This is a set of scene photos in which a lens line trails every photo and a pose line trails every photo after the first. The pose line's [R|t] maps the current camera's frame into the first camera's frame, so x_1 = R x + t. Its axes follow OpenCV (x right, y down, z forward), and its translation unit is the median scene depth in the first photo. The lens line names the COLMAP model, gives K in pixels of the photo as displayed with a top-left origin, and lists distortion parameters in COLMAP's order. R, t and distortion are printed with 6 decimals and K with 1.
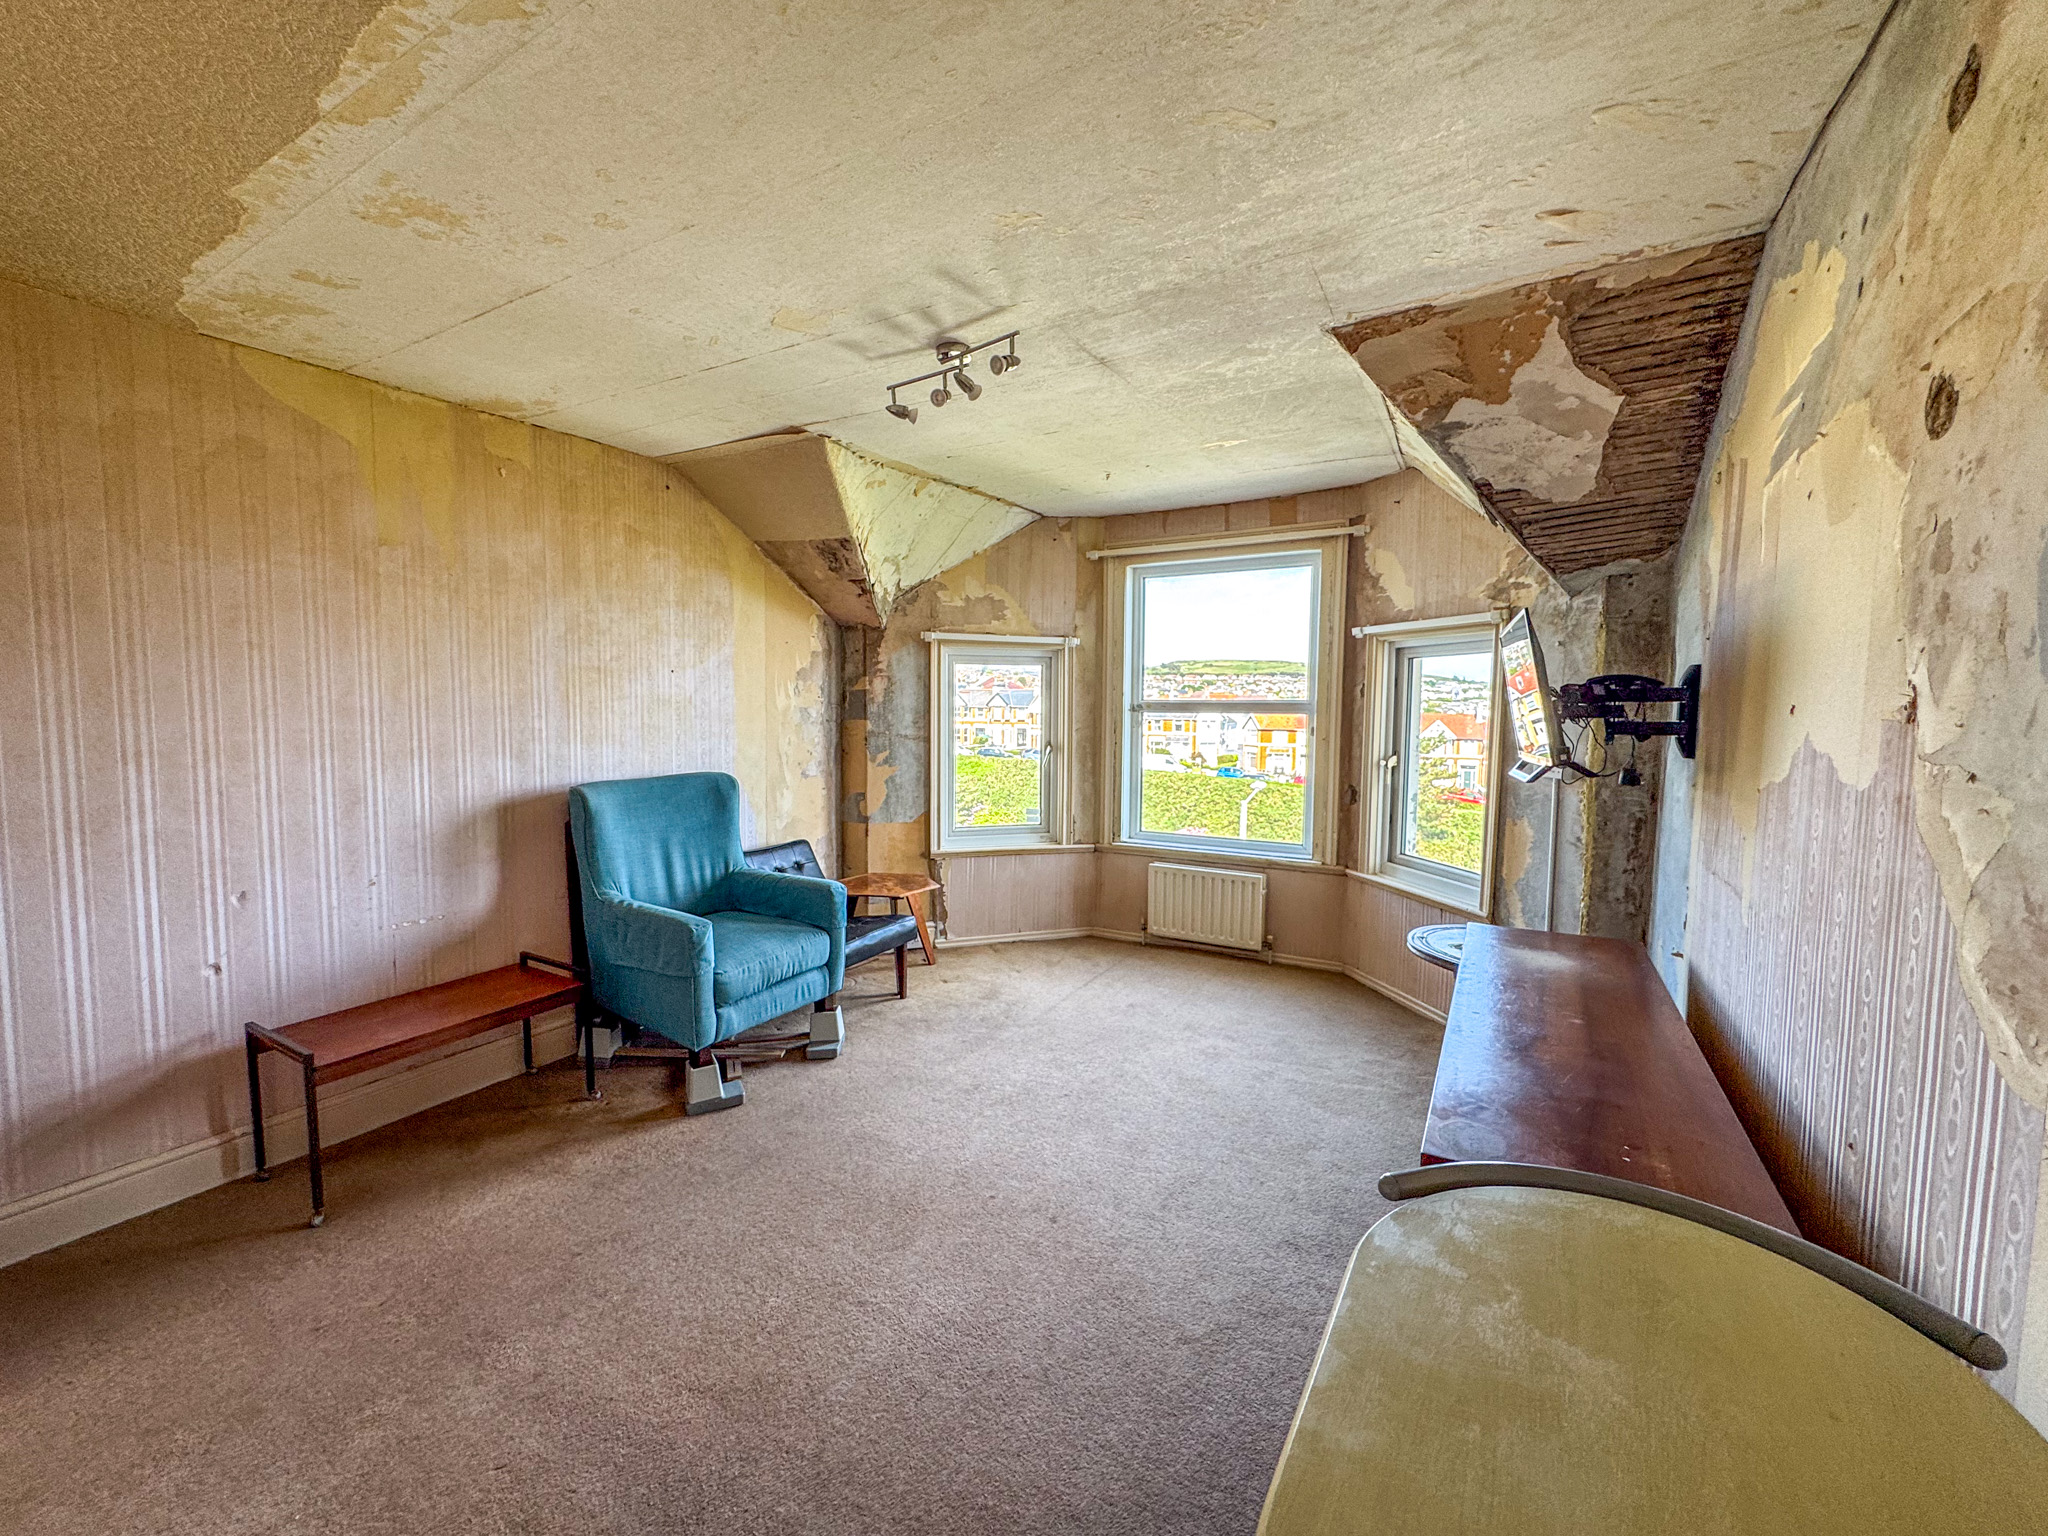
lens RADIAL K [[834.6, 0, 1024.0], [0, 834.6, 768.0], [0, 0, 1]] dist [-0.001063, 0.000211]
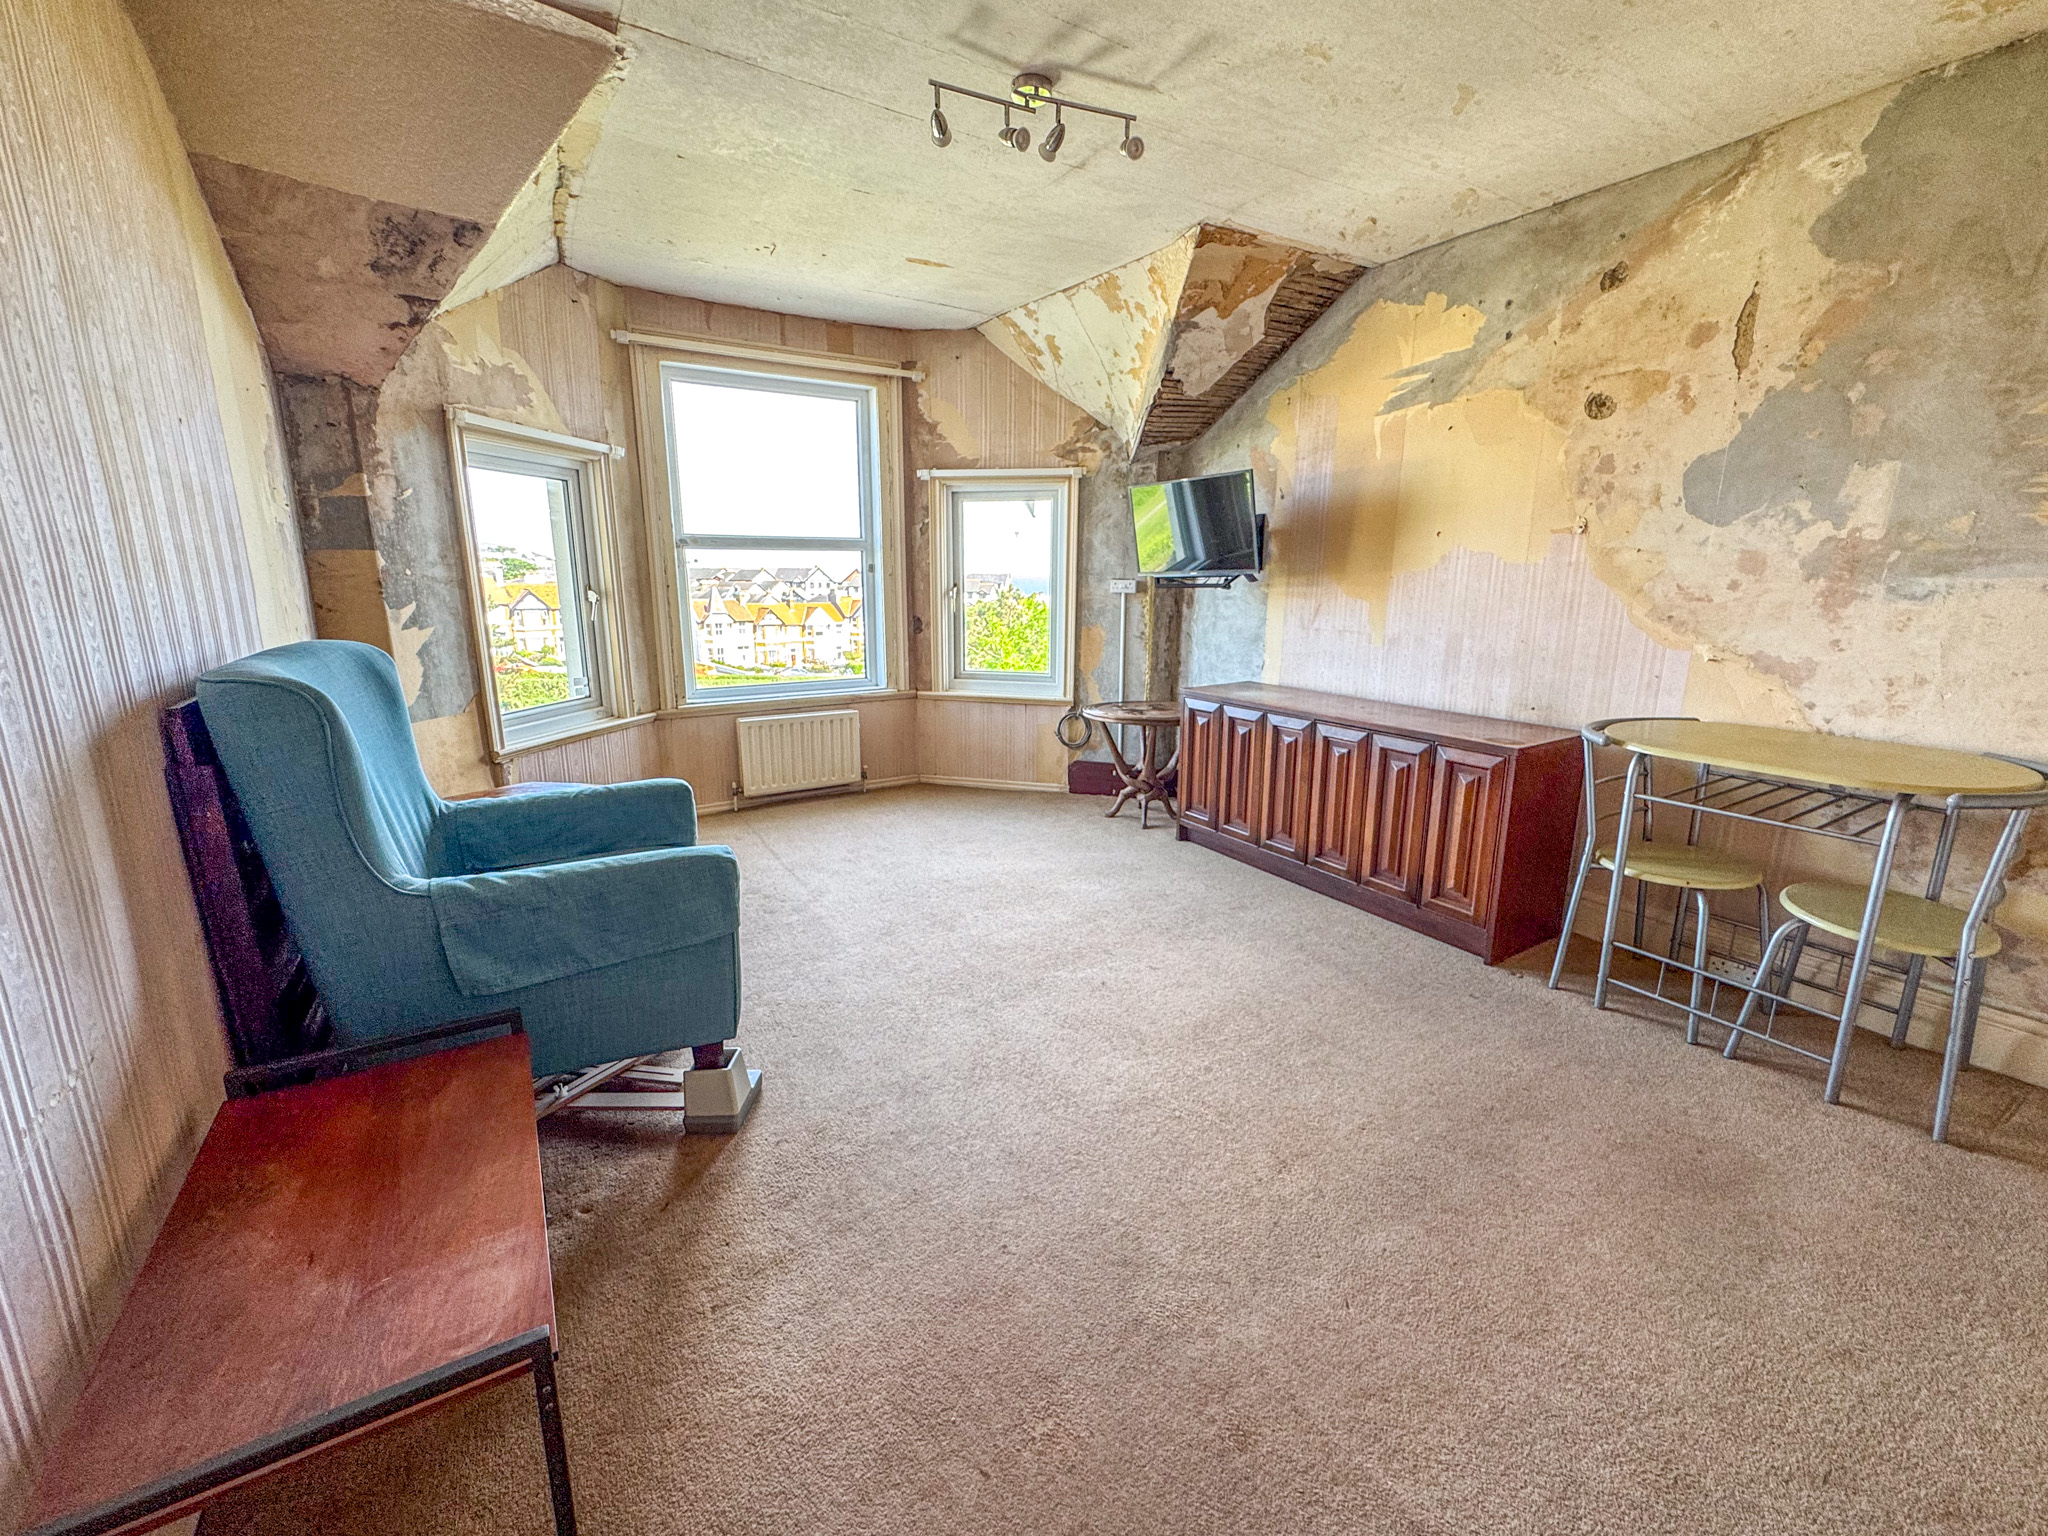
lens RADIAL K [[840.9, 0, 1031.0], [0, 840.9, 766.0], [0, 0, 1]] dist [-0.001178, -0.000039]
pose [[0.466864, -0.203310, 0.860641, -0.516547], [0.067305, 0.978560, 0.194656, 0.007497], [-0.881764, -0.032952, 0.470538, 0.305369]]
